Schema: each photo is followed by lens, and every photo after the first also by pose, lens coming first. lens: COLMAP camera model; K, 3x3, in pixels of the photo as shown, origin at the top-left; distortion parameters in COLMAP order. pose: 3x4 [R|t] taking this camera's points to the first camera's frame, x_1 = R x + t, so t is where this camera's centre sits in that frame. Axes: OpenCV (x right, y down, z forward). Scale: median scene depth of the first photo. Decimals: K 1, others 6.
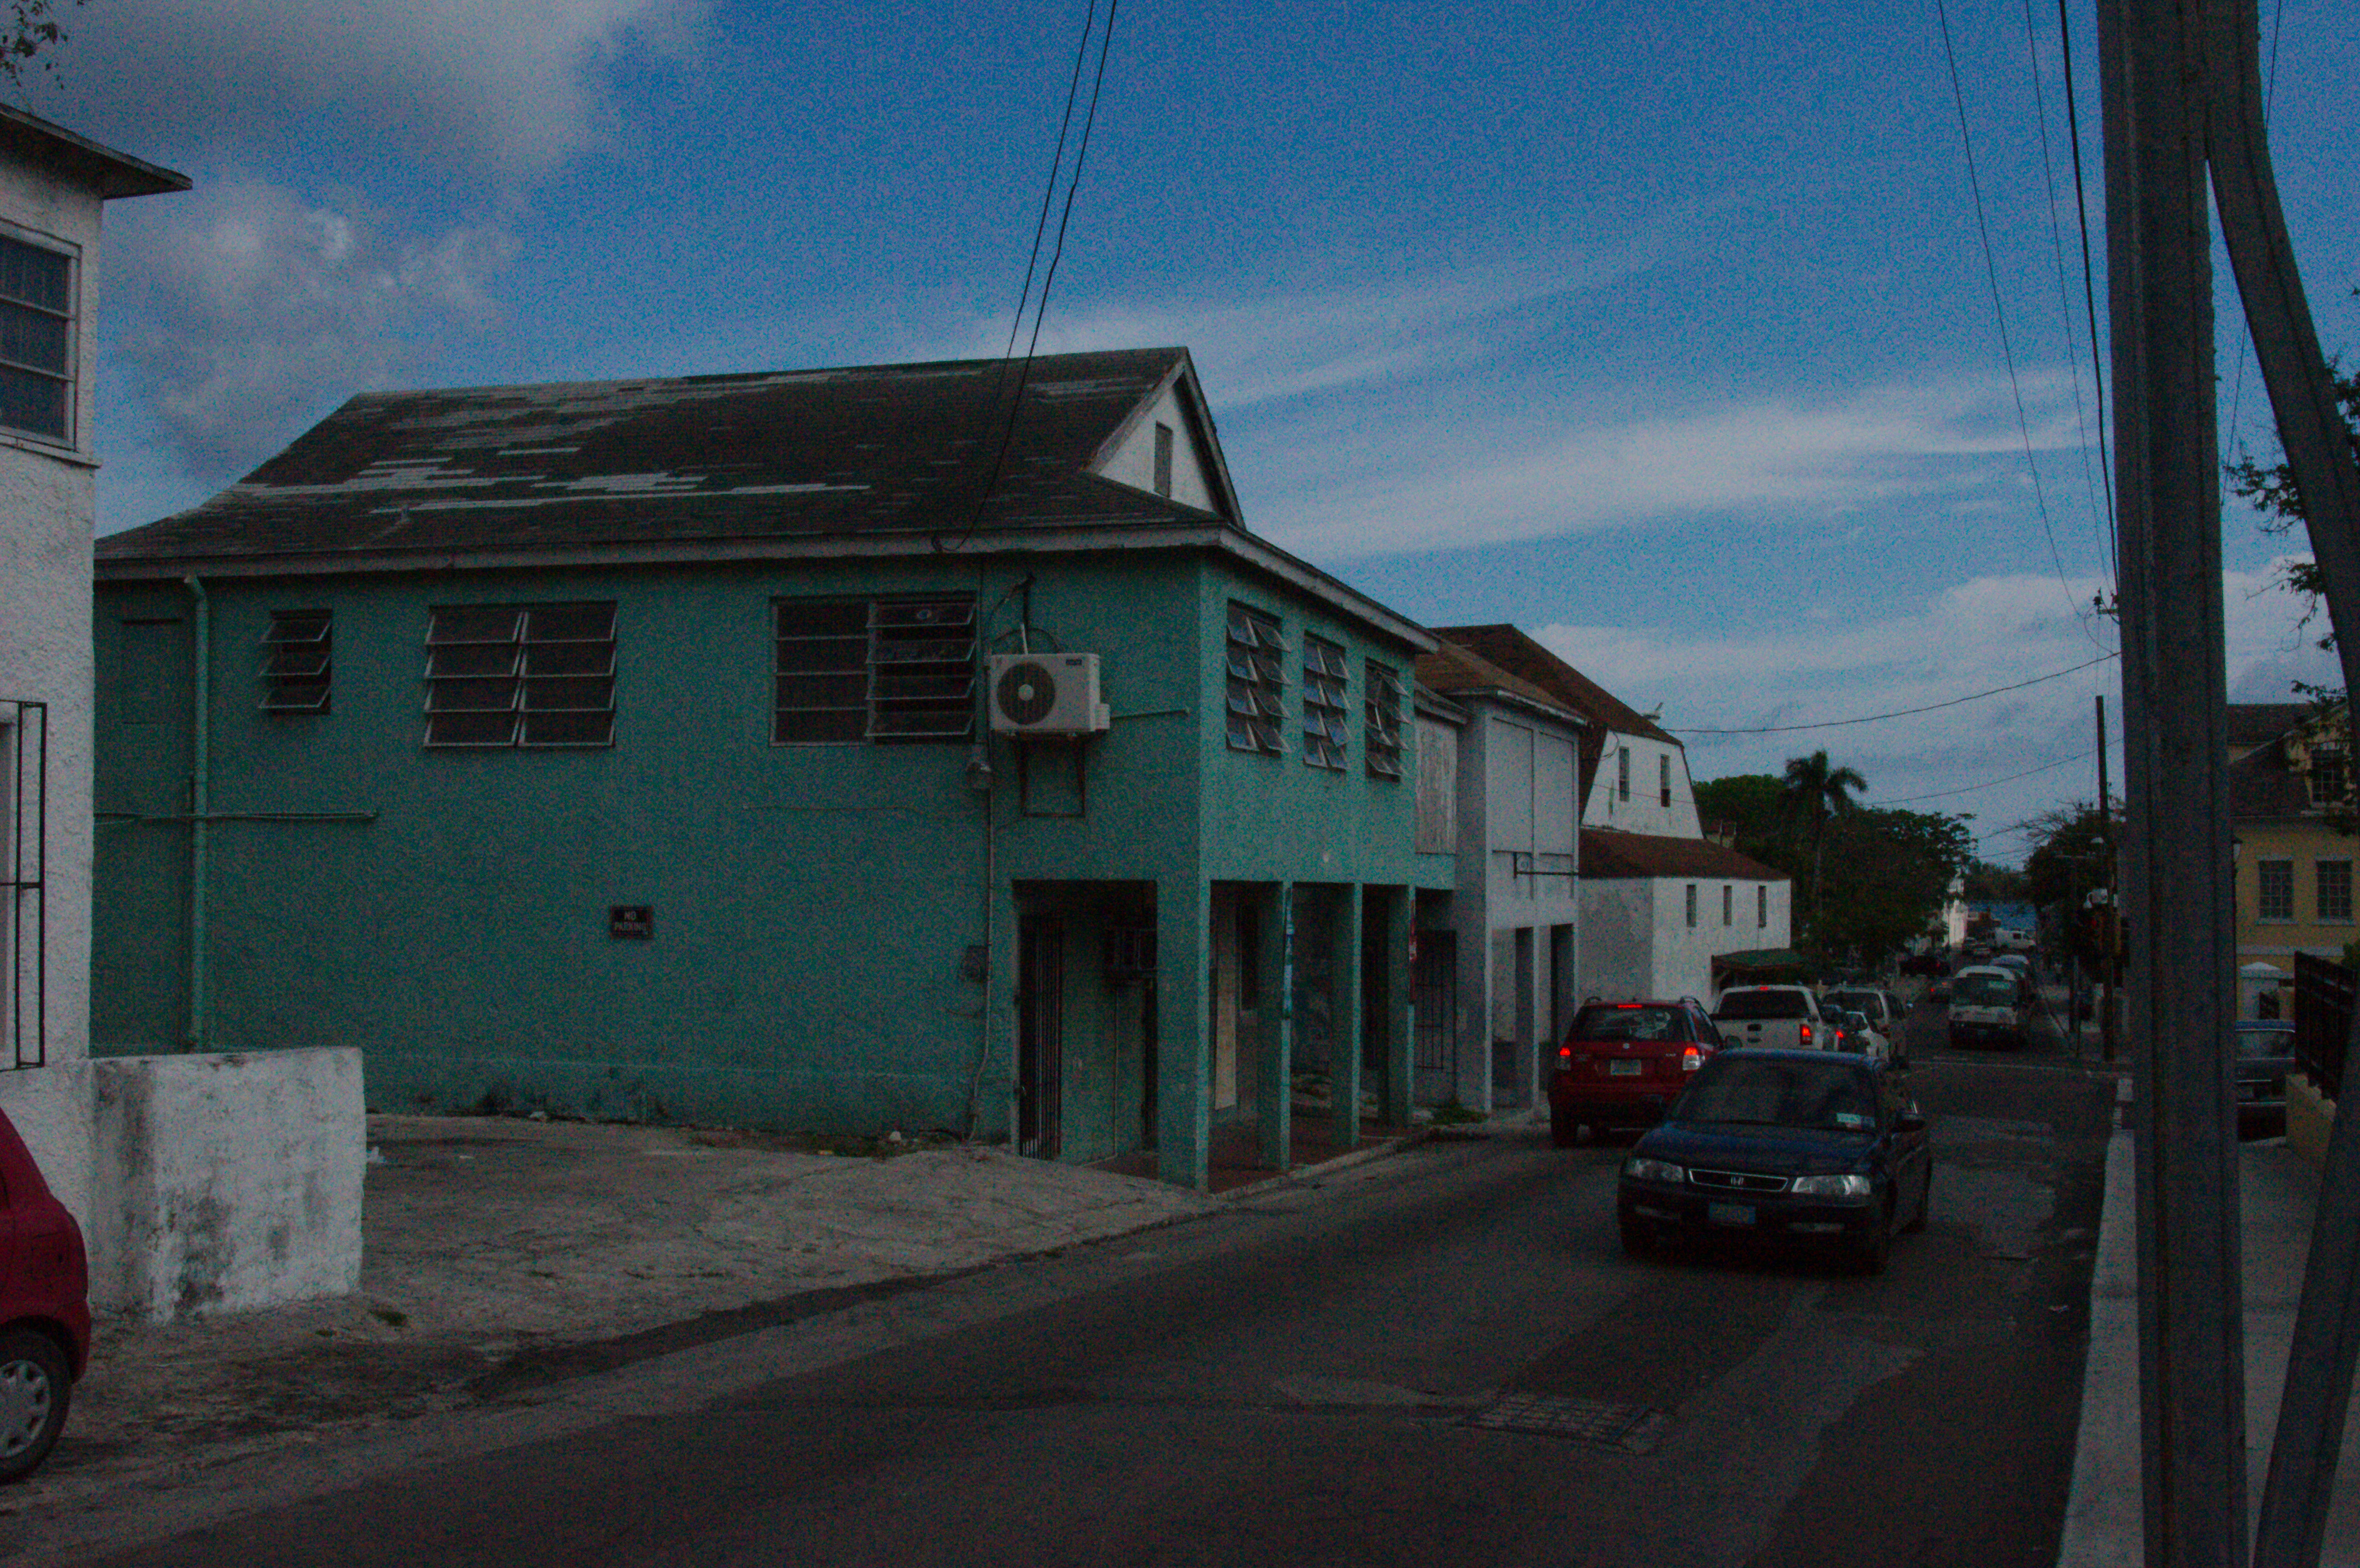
lens RADIAL K [[2447.3, 0, 1180.7], [0, 2447.3, 782.3], [0, 0, 1]] dist [-0.009321, 0.000000]
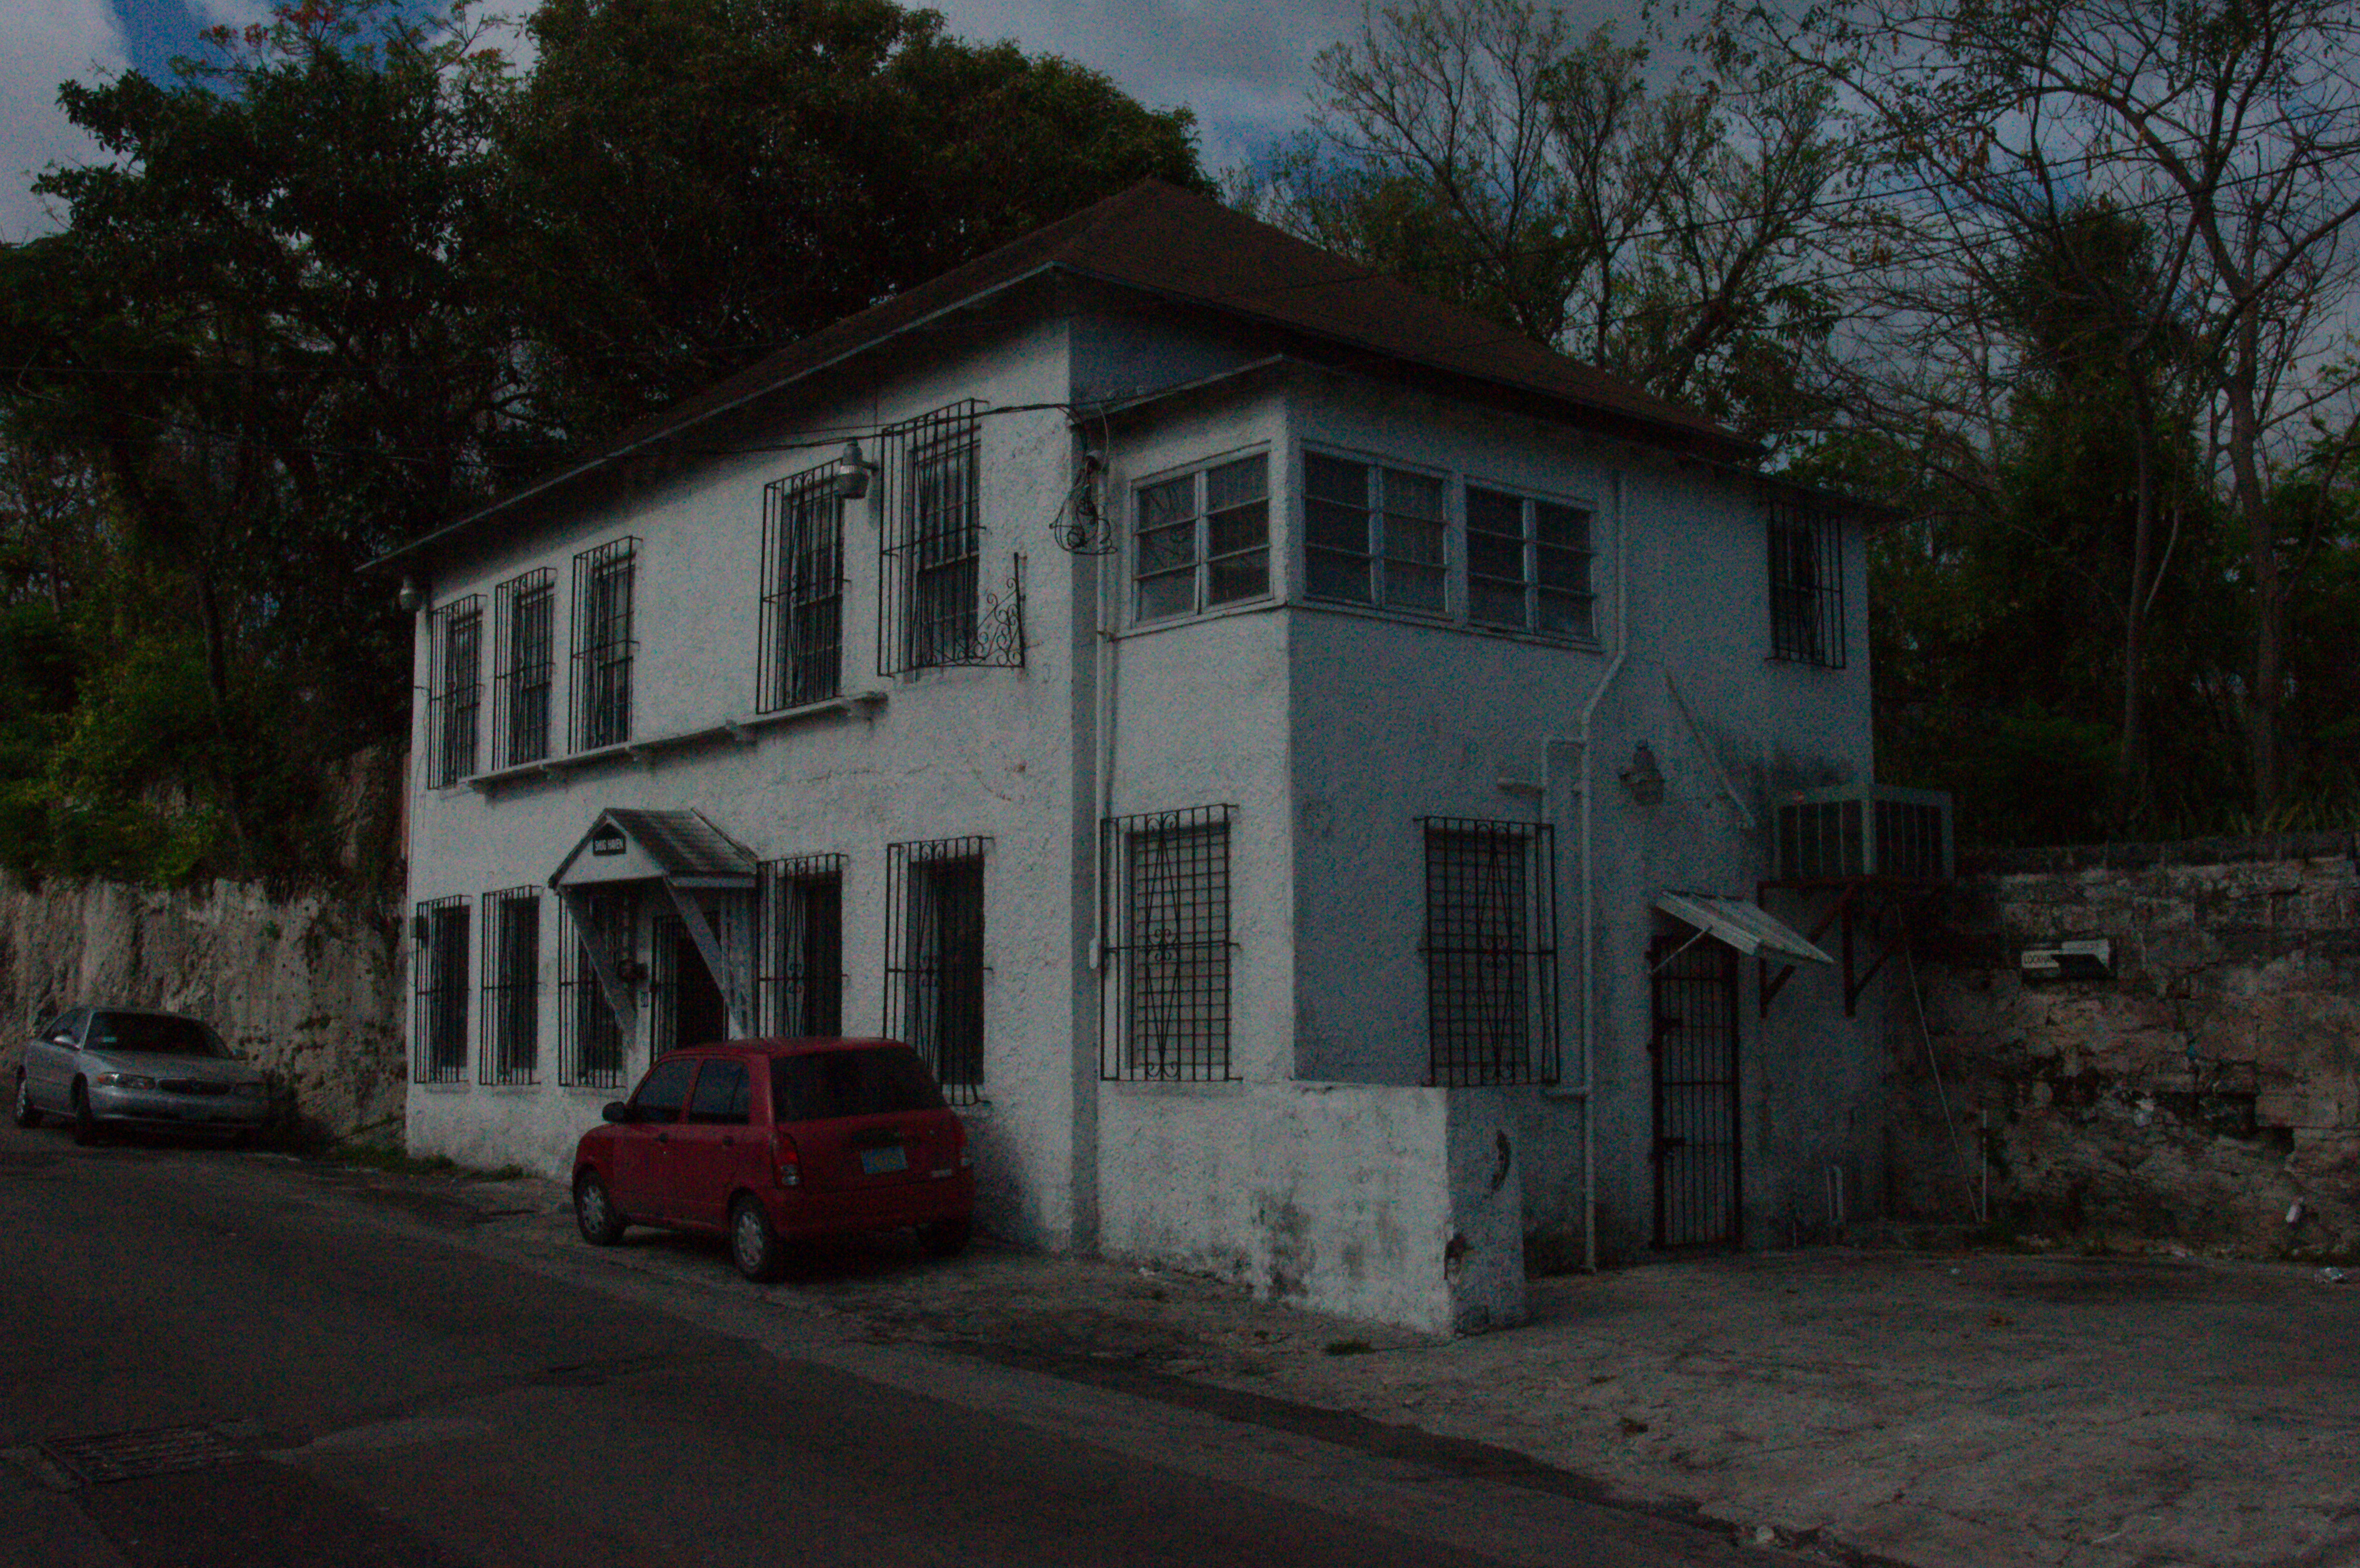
lens RADIAL K [[2447.3, 0, 1180.1], [0, 2447.3, 789.8], [0, 0, 1]] dist [-0.009321, 0.000000]
pose [[-0.530274, -0.097524, -0.842199, 0.618189], [0.034300, 0.990081, -0.136245, 0.130086], [0.847132, -0.101135, -0.521669, 1.558565]]
